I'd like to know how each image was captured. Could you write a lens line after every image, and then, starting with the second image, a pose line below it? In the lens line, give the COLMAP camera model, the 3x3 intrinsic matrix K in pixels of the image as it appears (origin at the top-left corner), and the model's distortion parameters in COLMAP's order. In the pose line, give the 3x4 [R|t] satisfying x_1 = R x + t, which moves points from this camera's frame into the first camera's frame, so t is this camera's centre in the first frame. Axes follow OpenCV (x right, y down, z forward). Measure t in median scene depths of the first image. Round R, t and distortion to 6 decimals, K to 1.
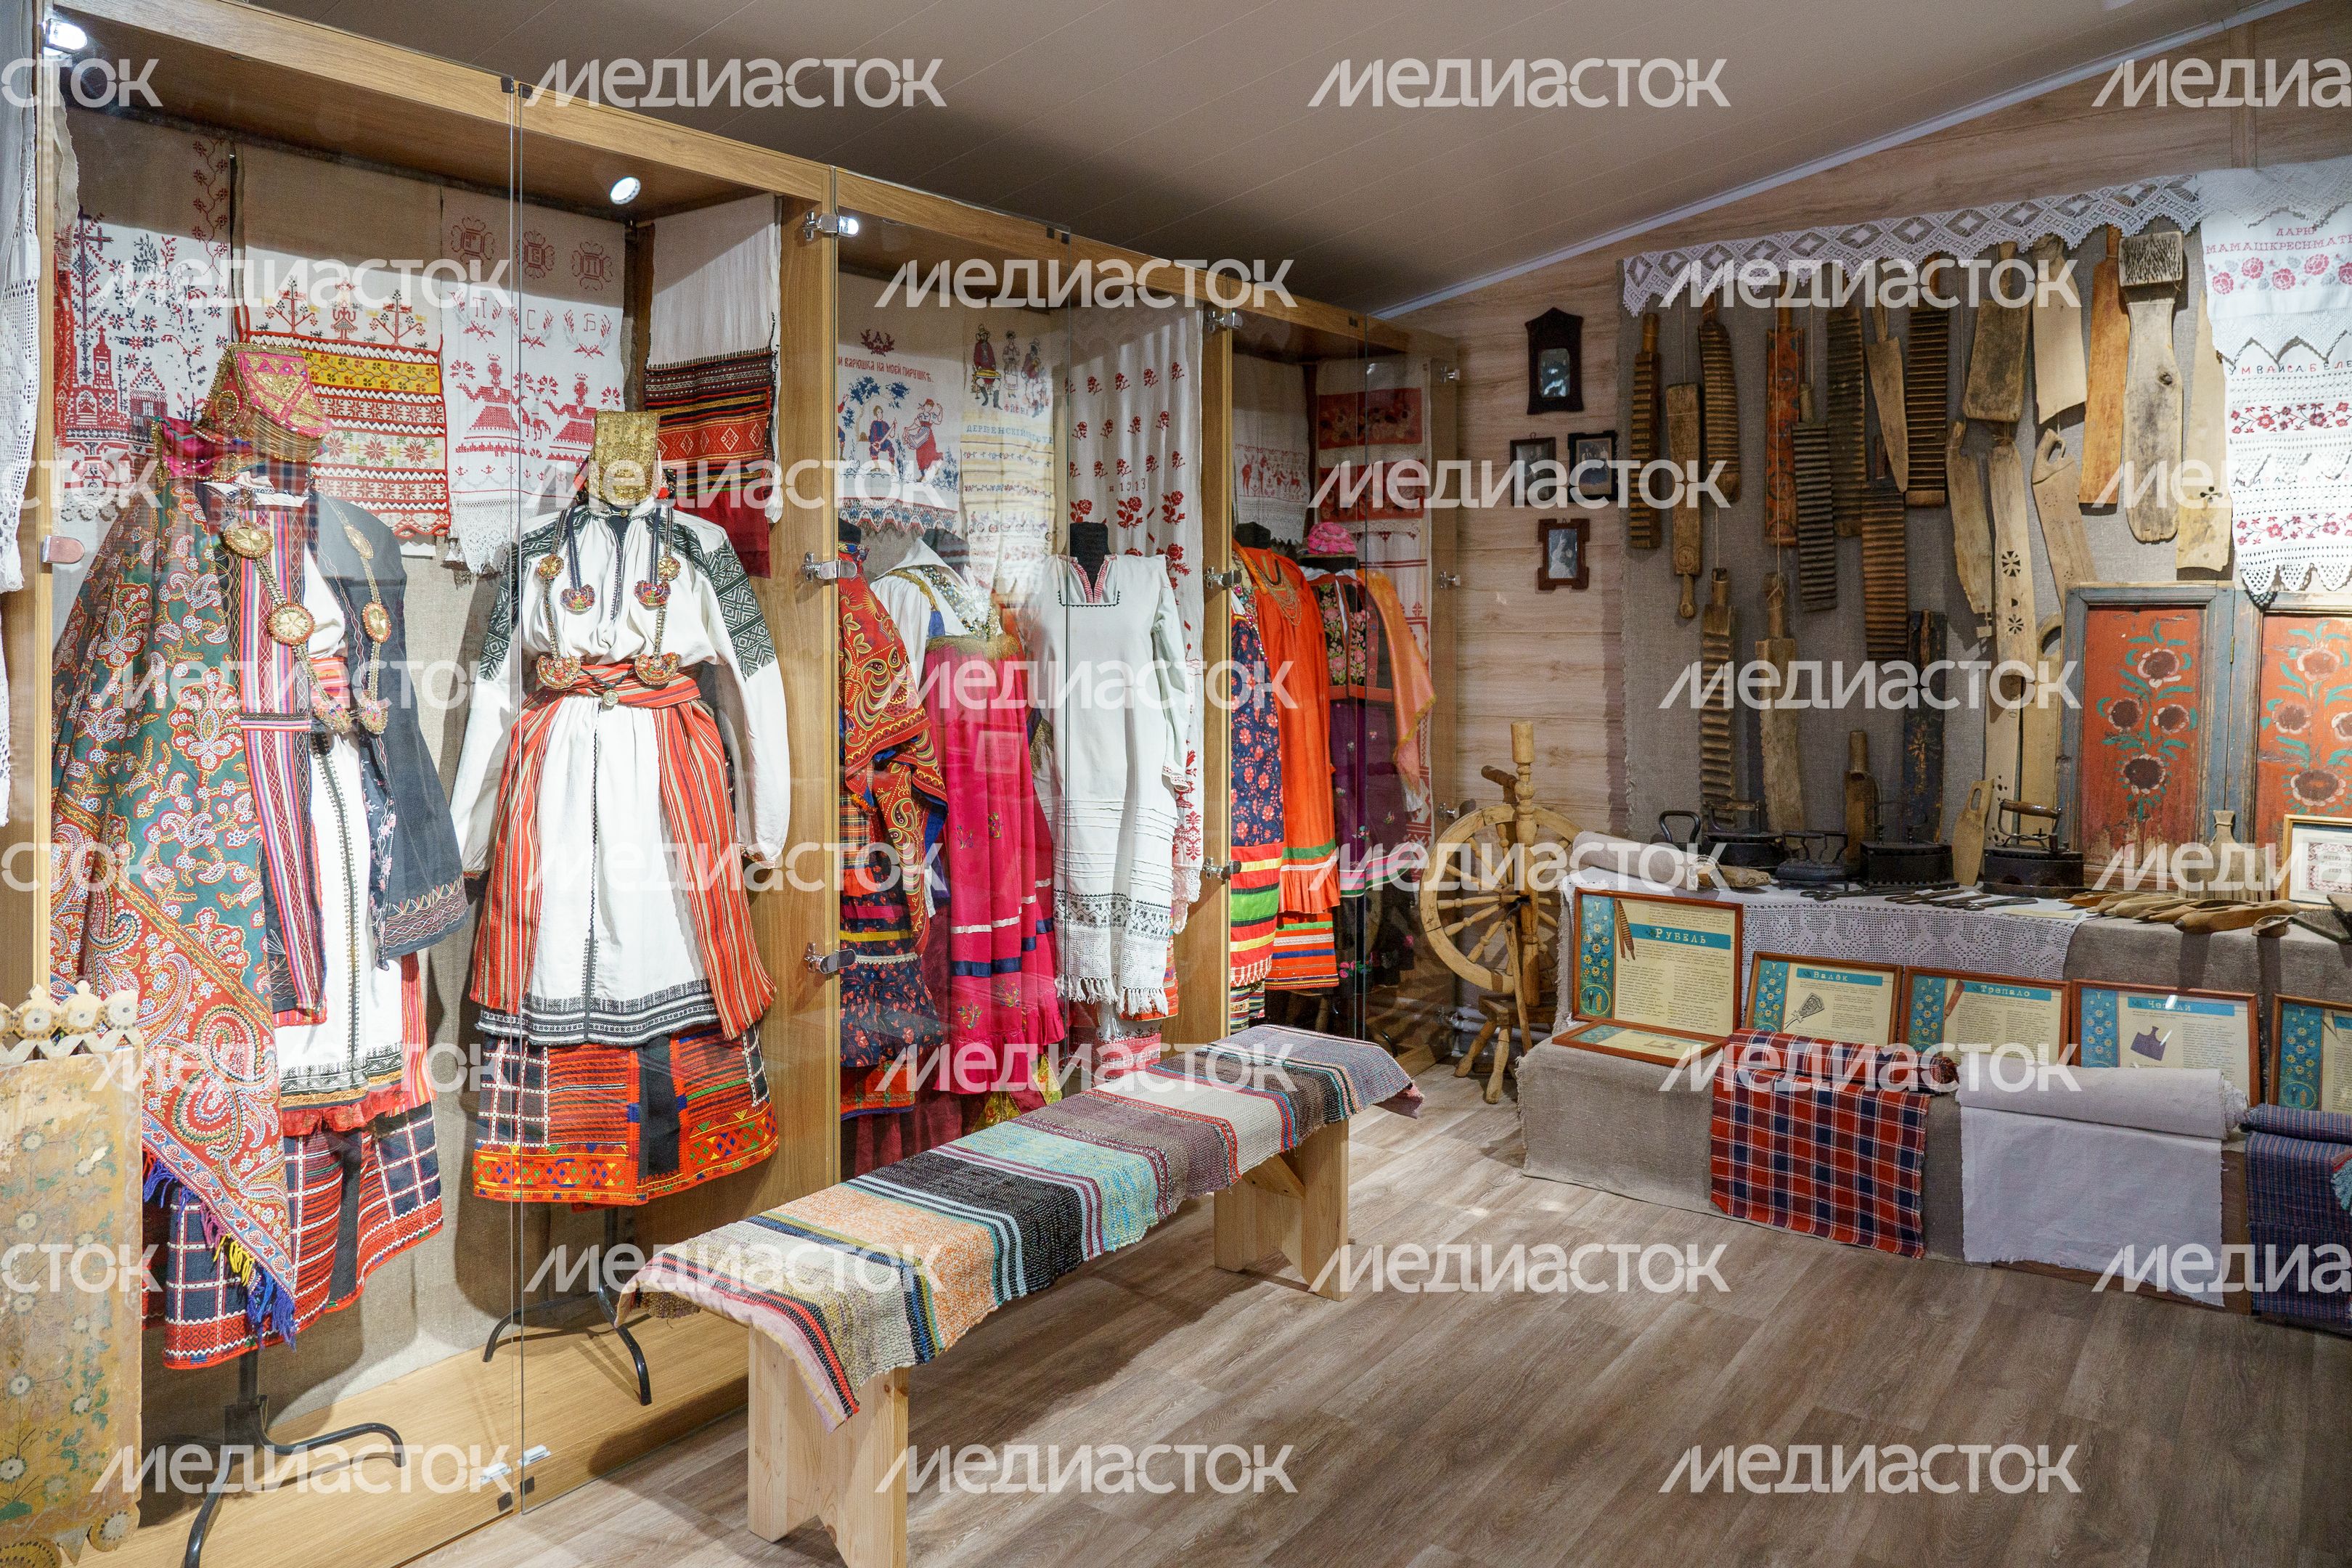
lens RADIAL K [[1637.5, 0, 1188.9], [0, 1637.5, 611.2], [0, 0, 1]] dist [0.002392, 0.000441]
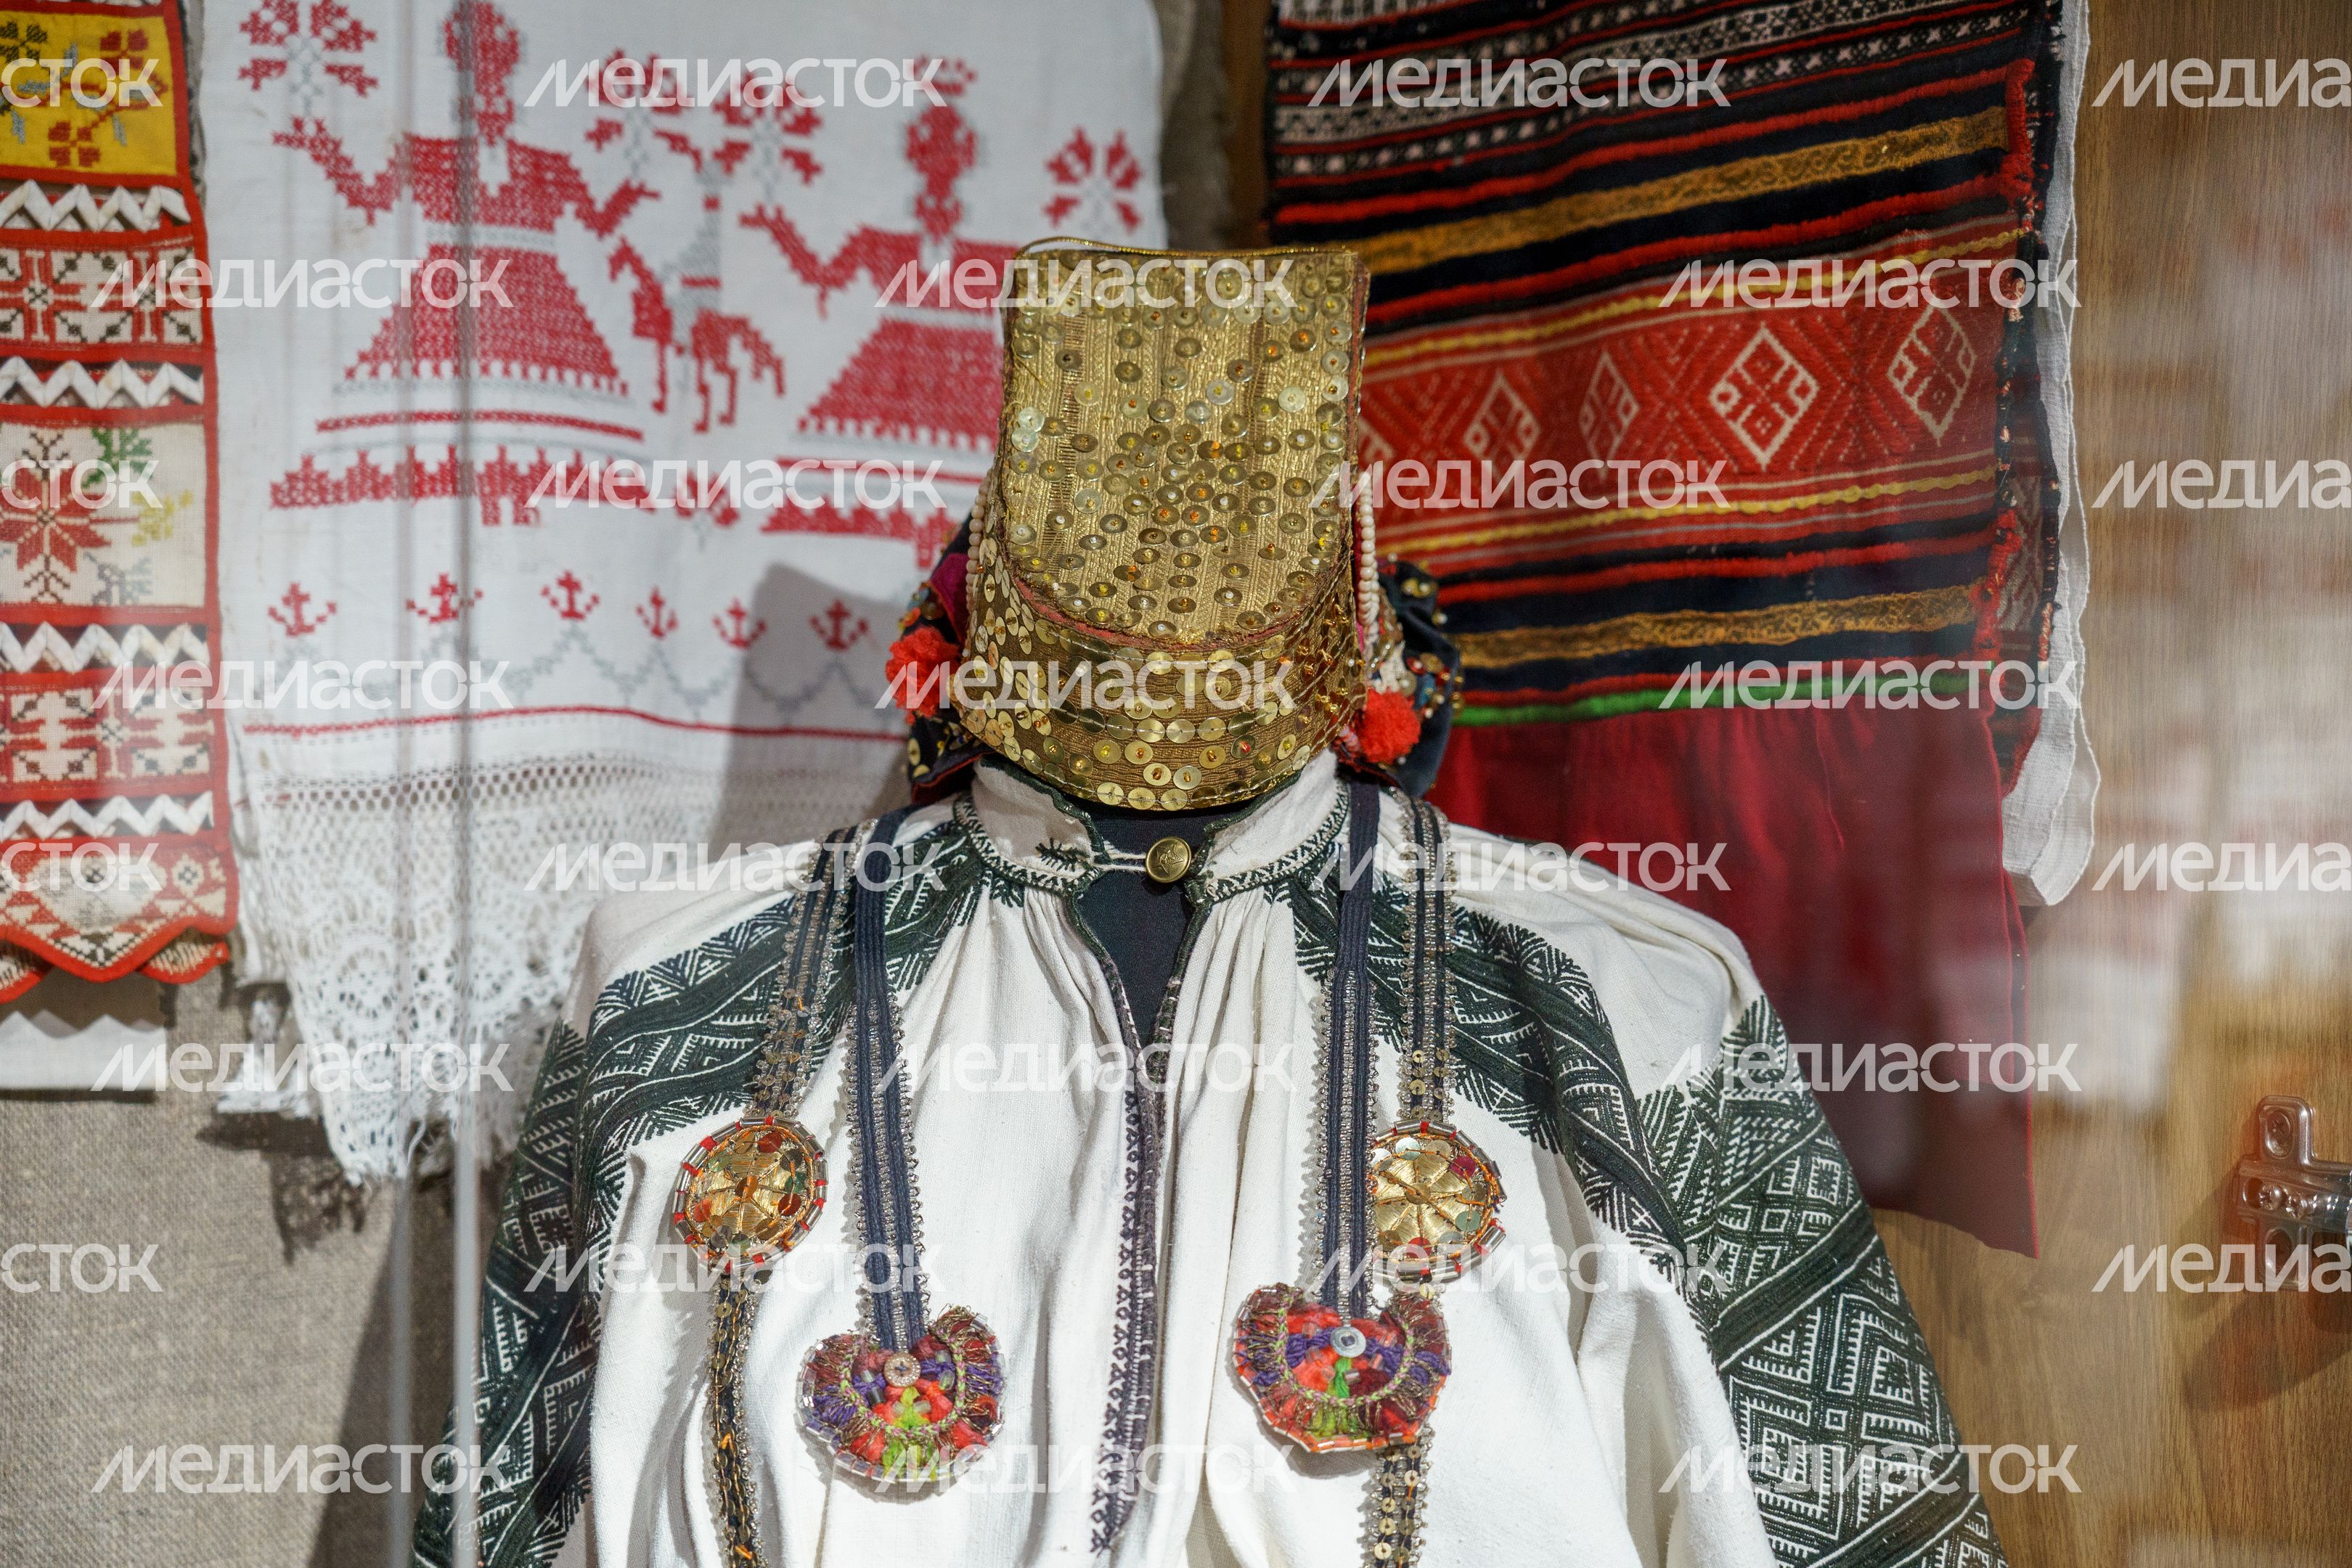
lens RADIAL K [[4650.3, 0, 1176.1], [0, 4650.3, 786.2], [0, 0, 1]] dist [0.070289, 0.000000]
pose [[0.951367, 0.000258, -0.308059, -0.197791], [-0.006842, 0.999771, -0.020294, -0.057015], [0.307983, 0.021415, 0.951151, 0.548020]]
